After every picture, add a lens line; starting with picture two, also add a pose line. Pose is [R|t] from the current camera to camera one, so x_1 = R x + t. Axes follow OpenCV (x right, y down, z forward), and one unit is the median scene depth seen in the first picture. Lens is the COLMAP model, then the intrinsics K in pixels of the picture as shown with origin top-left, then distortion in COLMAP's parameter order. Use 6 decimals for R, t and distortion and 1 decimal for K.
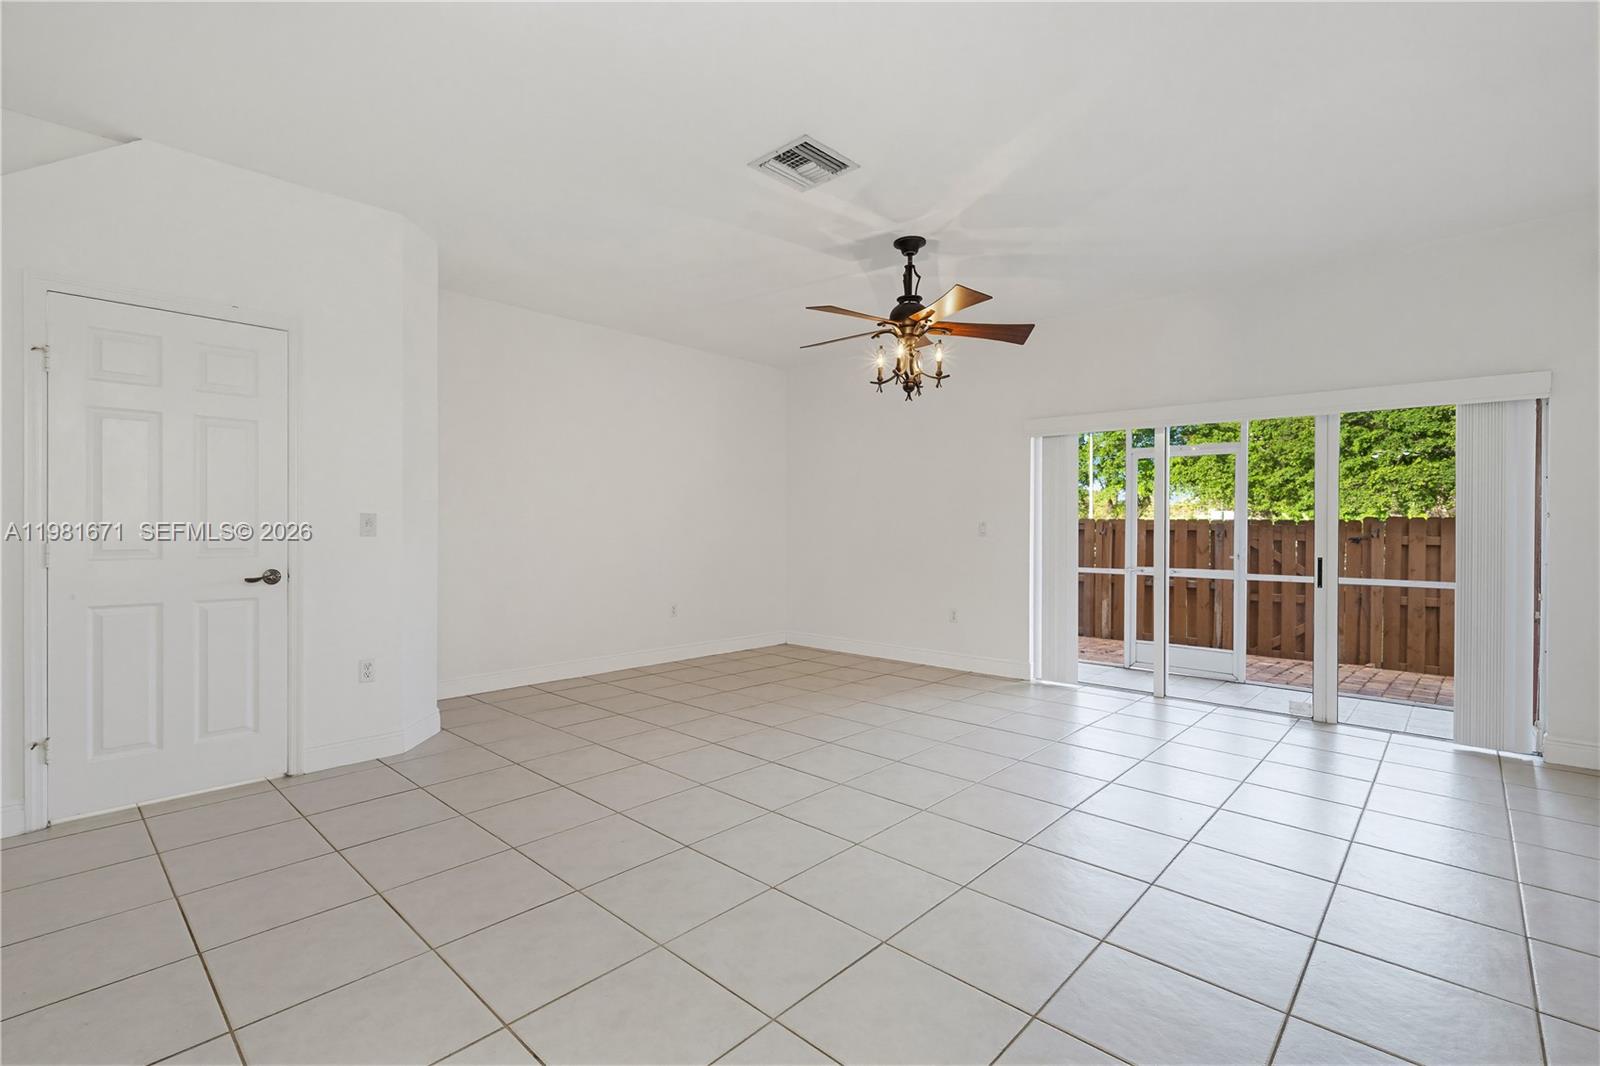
lens RADIAL K [[691.3, 0, 740.9], [0, 691.3, 531.6], [0, 0, 1]] dist [-0.002951, -0.000636]
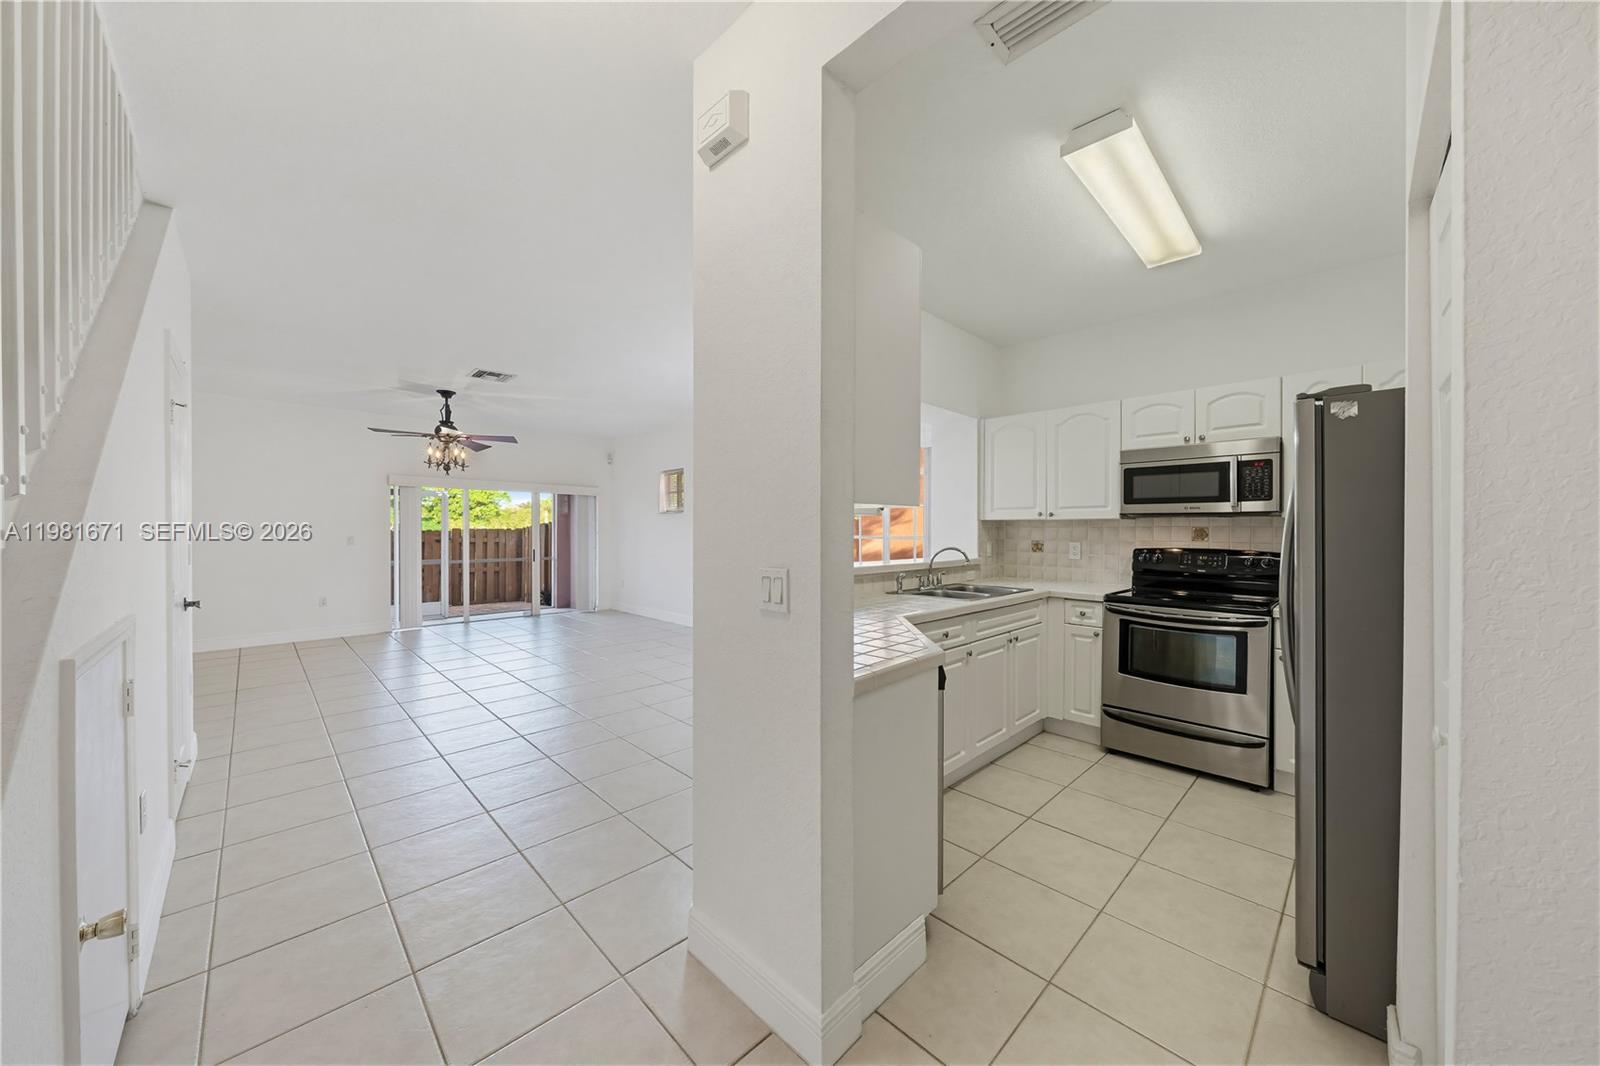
lens RADIAL K [[552.2, 0, 796.3], [0, 552.2, 530.8], [0, 0, 1]] dist [-0.002601, 0.000164]
pose [[0.057180, -0.010747, 0.998306, -0.903088], [0.004040, 0.999936, 0.010533, -0.037379], [-0.998356, 0.003431, 0.057220, -0.029139]]
